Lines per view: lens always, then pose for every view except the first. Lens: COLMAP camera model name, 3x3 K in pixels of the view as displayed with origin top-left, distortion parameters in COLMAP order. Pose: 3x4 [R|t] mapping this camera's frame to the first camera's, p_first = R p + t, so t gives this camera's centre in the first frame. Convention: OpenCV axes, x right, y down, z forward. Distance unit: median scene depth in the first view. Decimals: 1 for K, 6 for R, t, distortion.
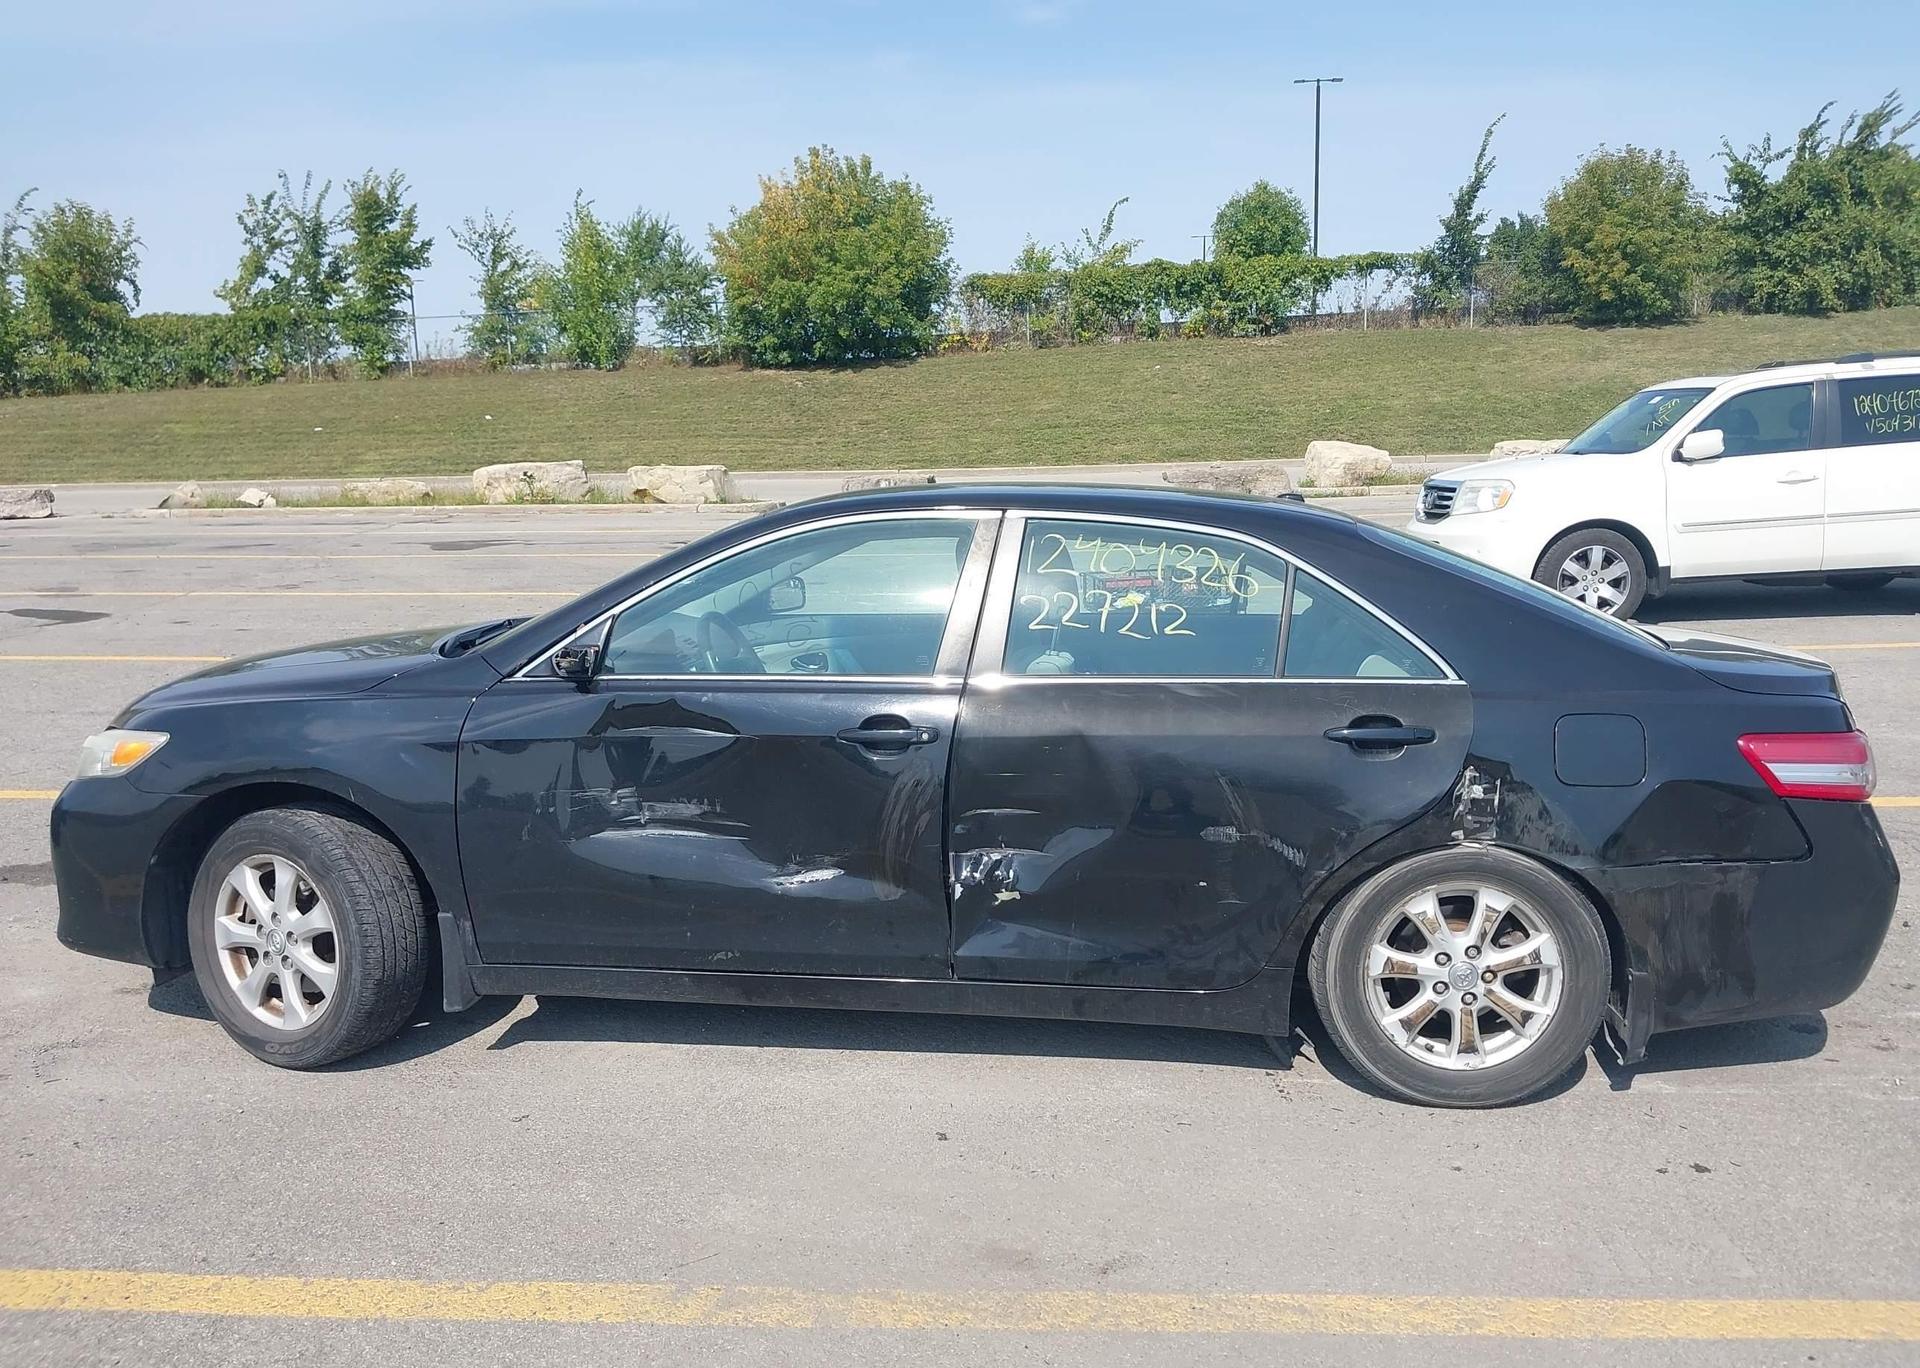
lens RADIAL K [[1493.0, 0, 980.4], [0, 1493.0, 693.4], [0, 0, 1]] dist [0.031876, -0.049767]
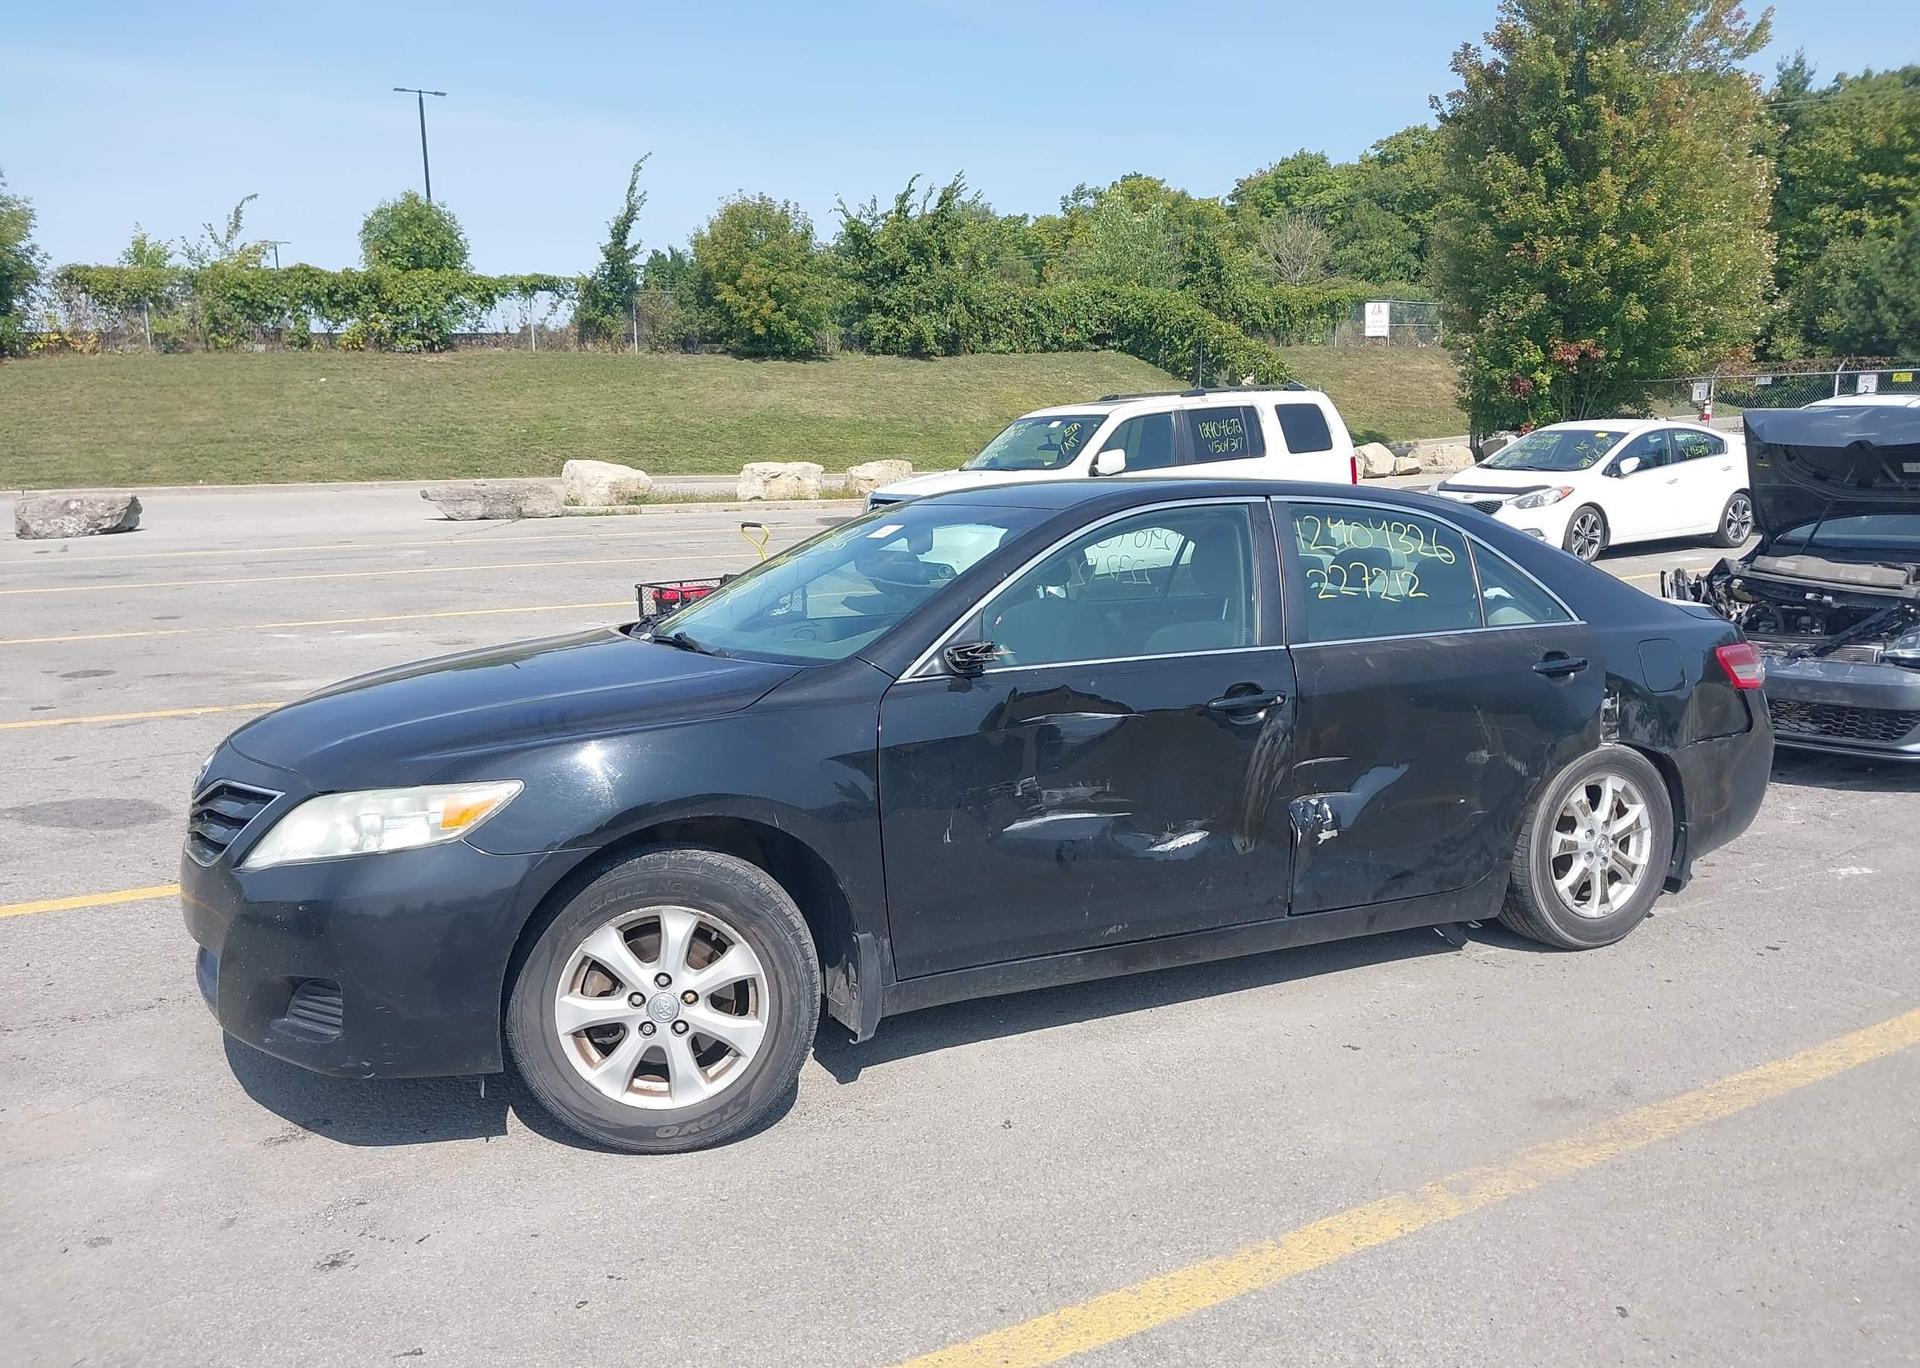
lens RADIAL K [[1493.0, 0, 980.4], [0, 1493.0, 693.4], [0, 0, 1]] dist [0.031876, -0.049767]
pose [[0.832405, -0.080903, 0.548231, -0.061573], [0.089453, 0.995929, 0.011148, -0.000565], [-0.546901, 0.039761, 0.836253, 0.013932]]
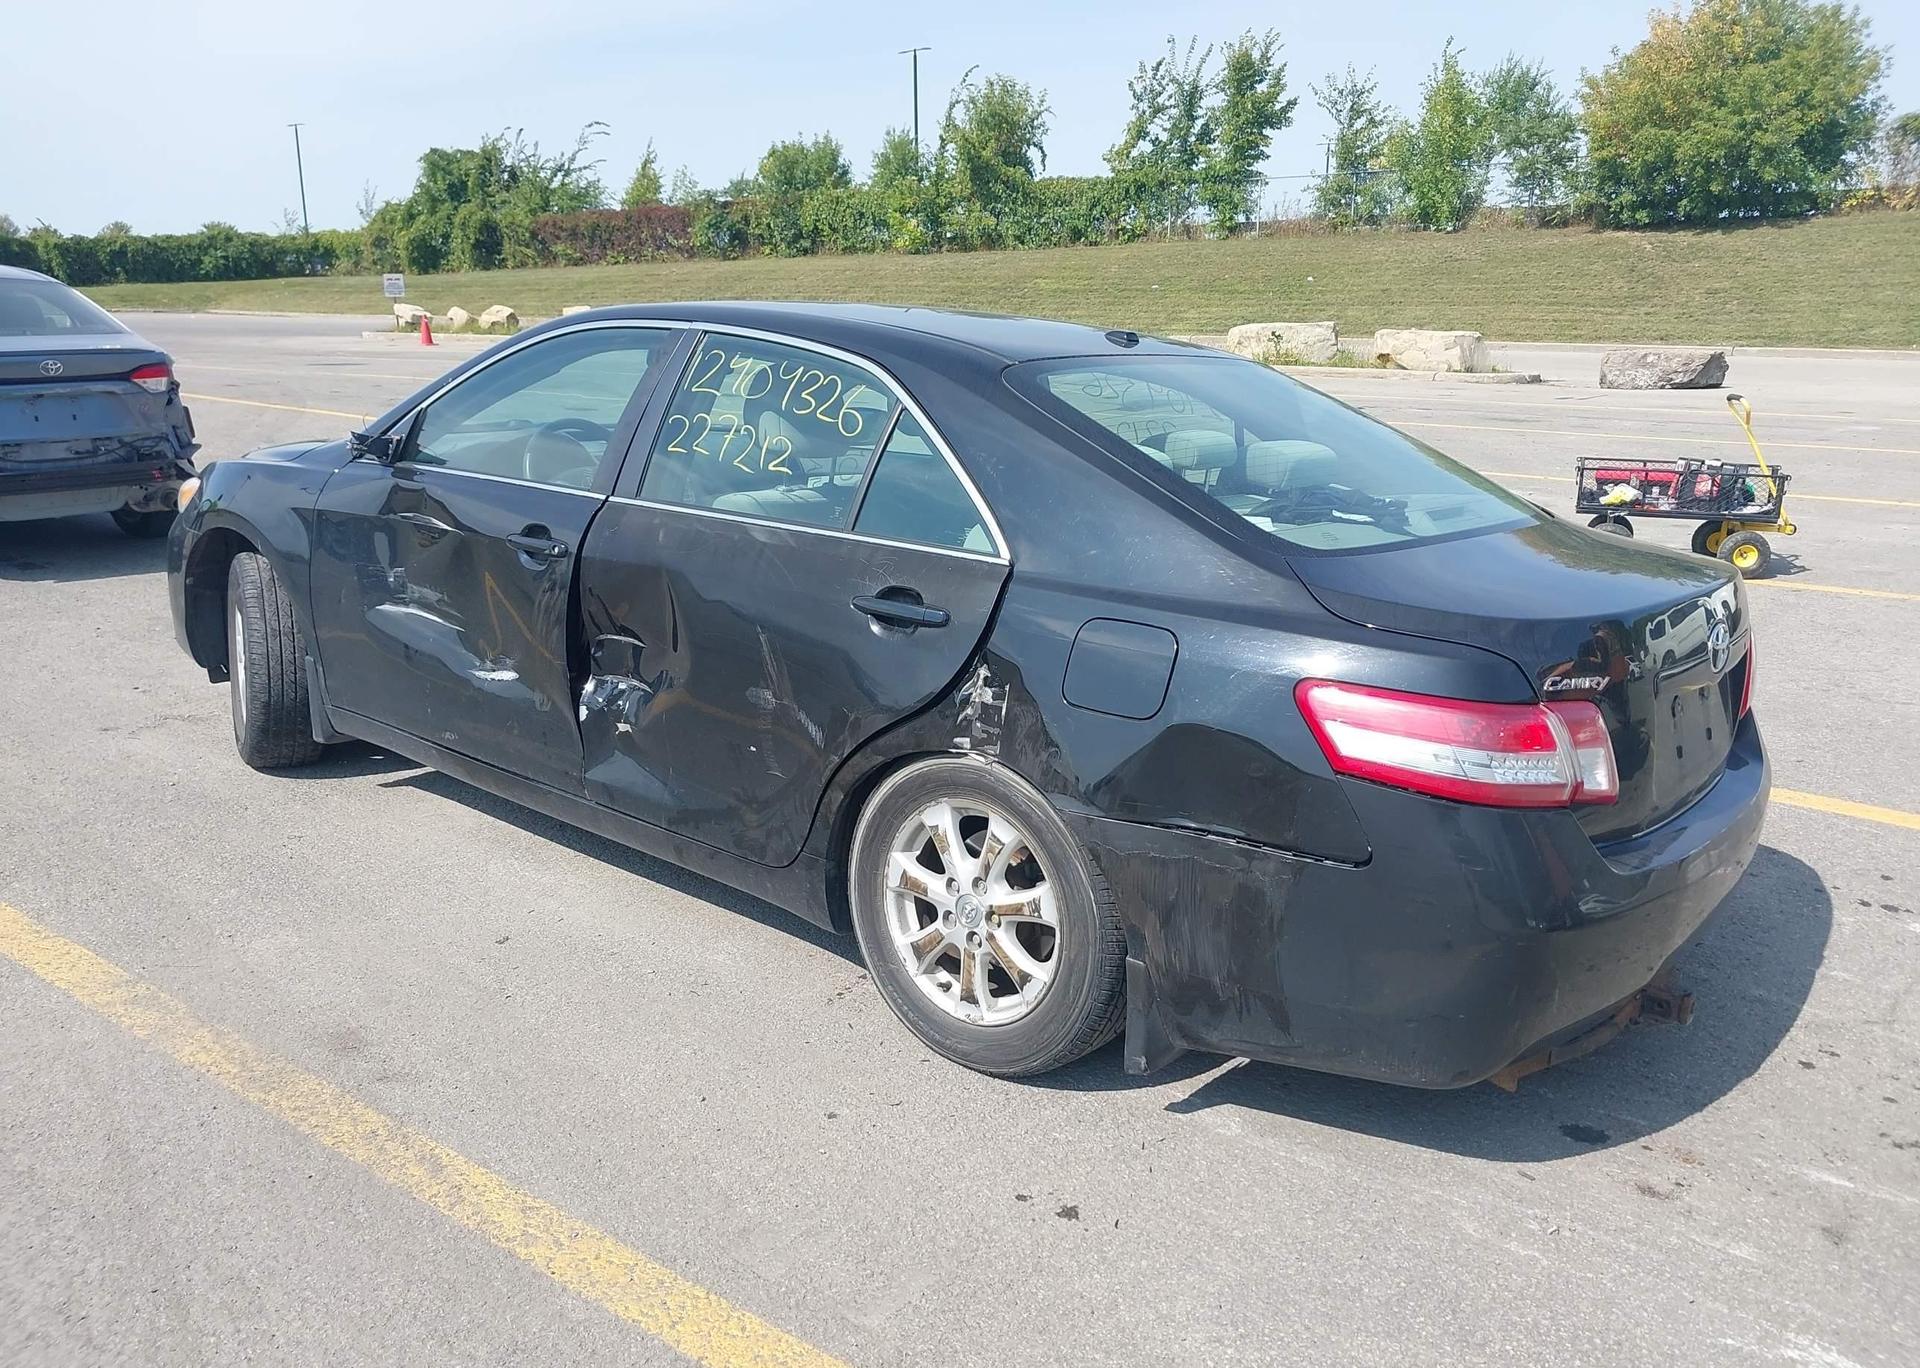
lens RADIAL K [[1512.4, 0, 987.3], [0, 1512.4, 679.5], [0, 0, 1]] dist [-0.002782, 0.016023]
pose [[0.838949, 0.162250, -0.519461, 0.054339], [-0.124002, 0.986406, 0.107830, -0.002228], [0.529895, -0.026050, 0.847663, 0.021884]]
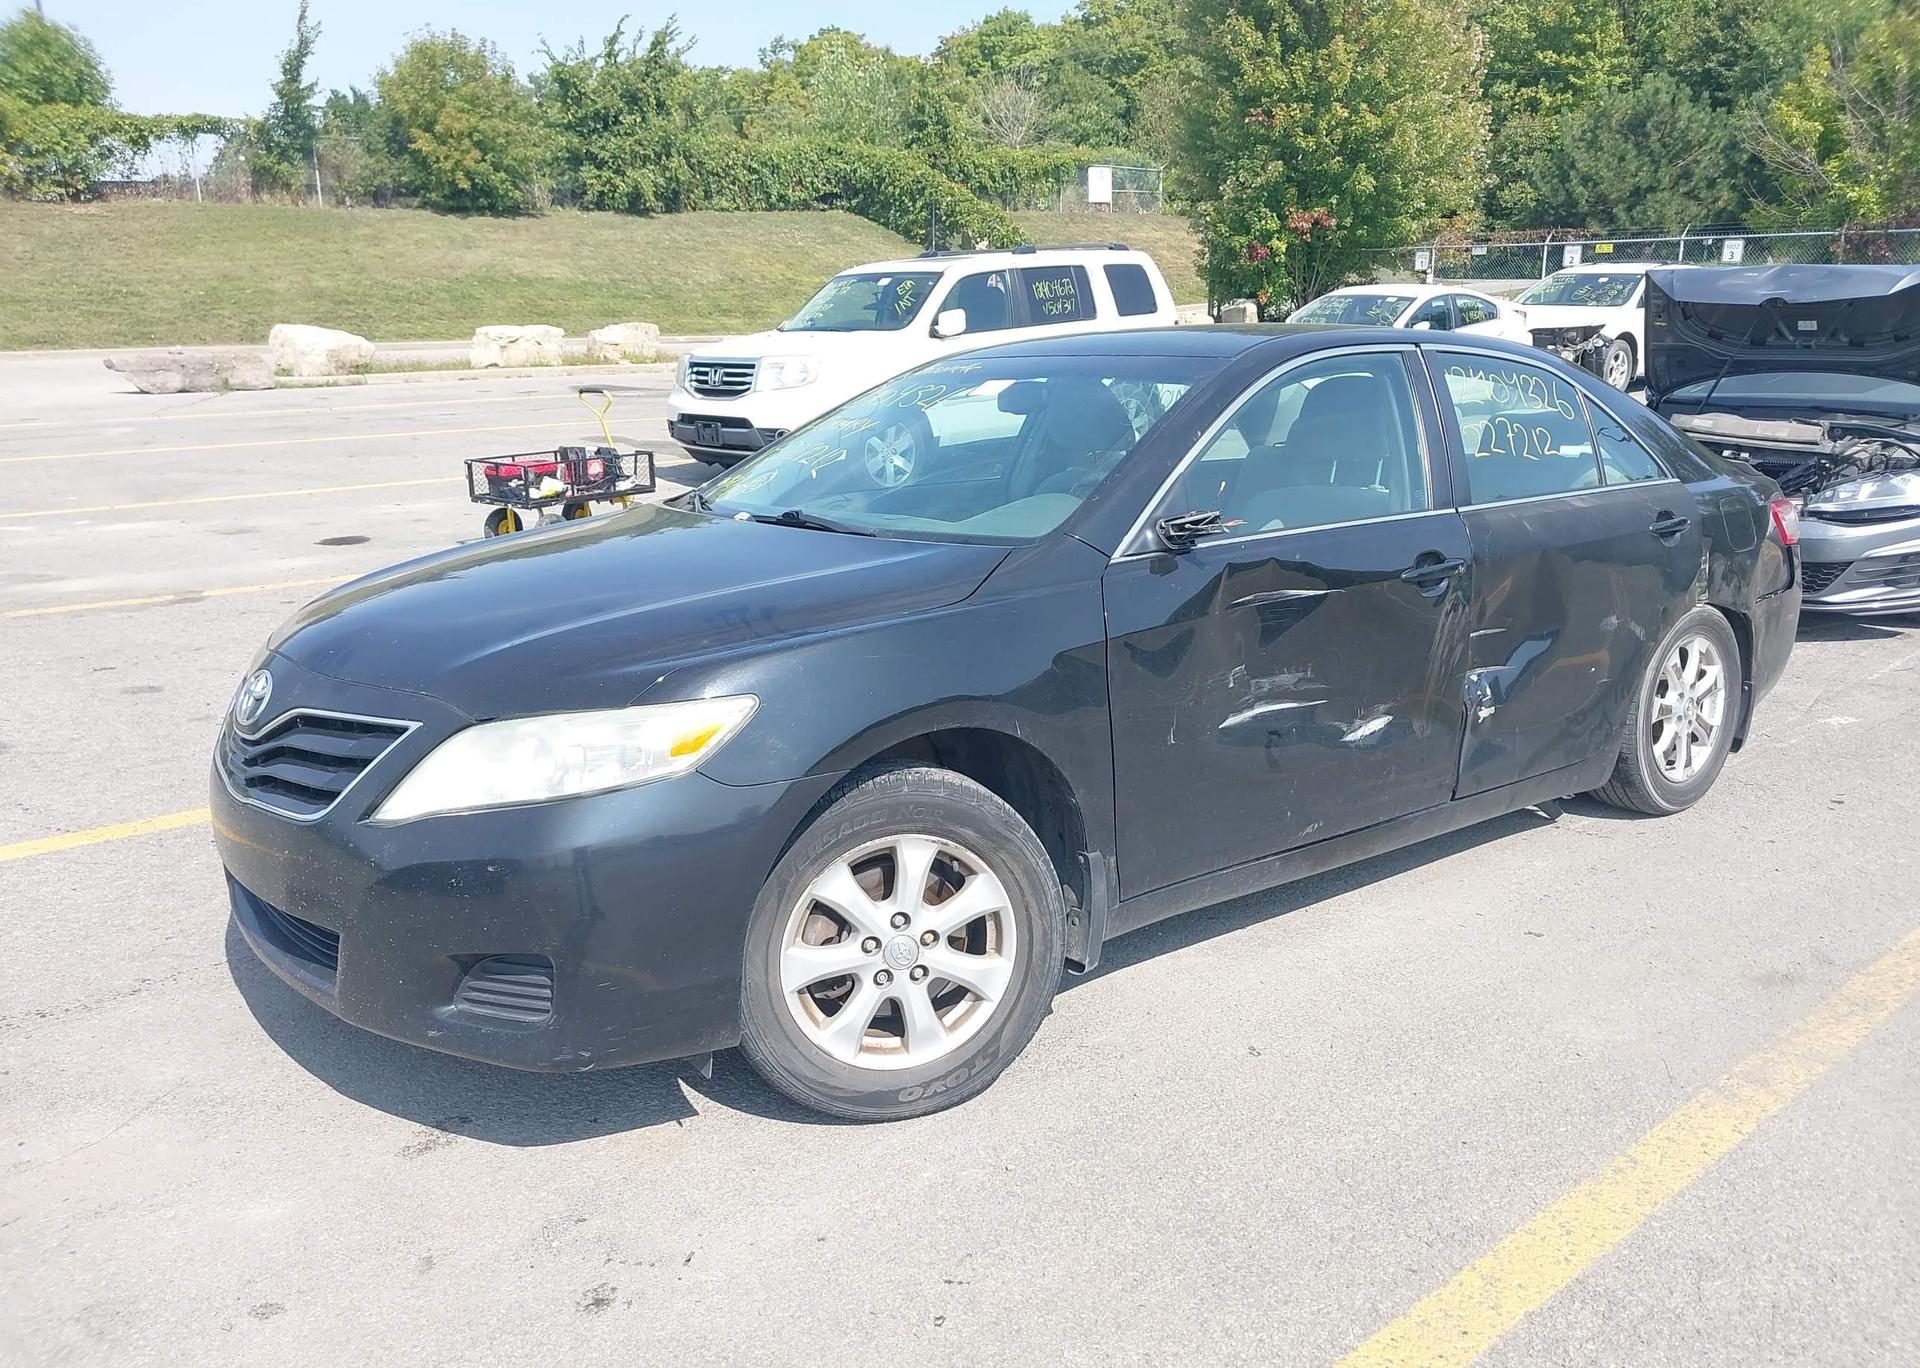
lens RADIAL K [[1506.1, 0, 976.8], [0, 1506.1, 691.5], [0, 0, 1]] dist [0.006574, -0.010623]
pose [[0.712558, -0.158987, 0.683362, -0.073334], [0.113871, 0.987280, 0.110959, -0.002946], [-0.692311, -0.001249, 0.721598, 0.035607]]
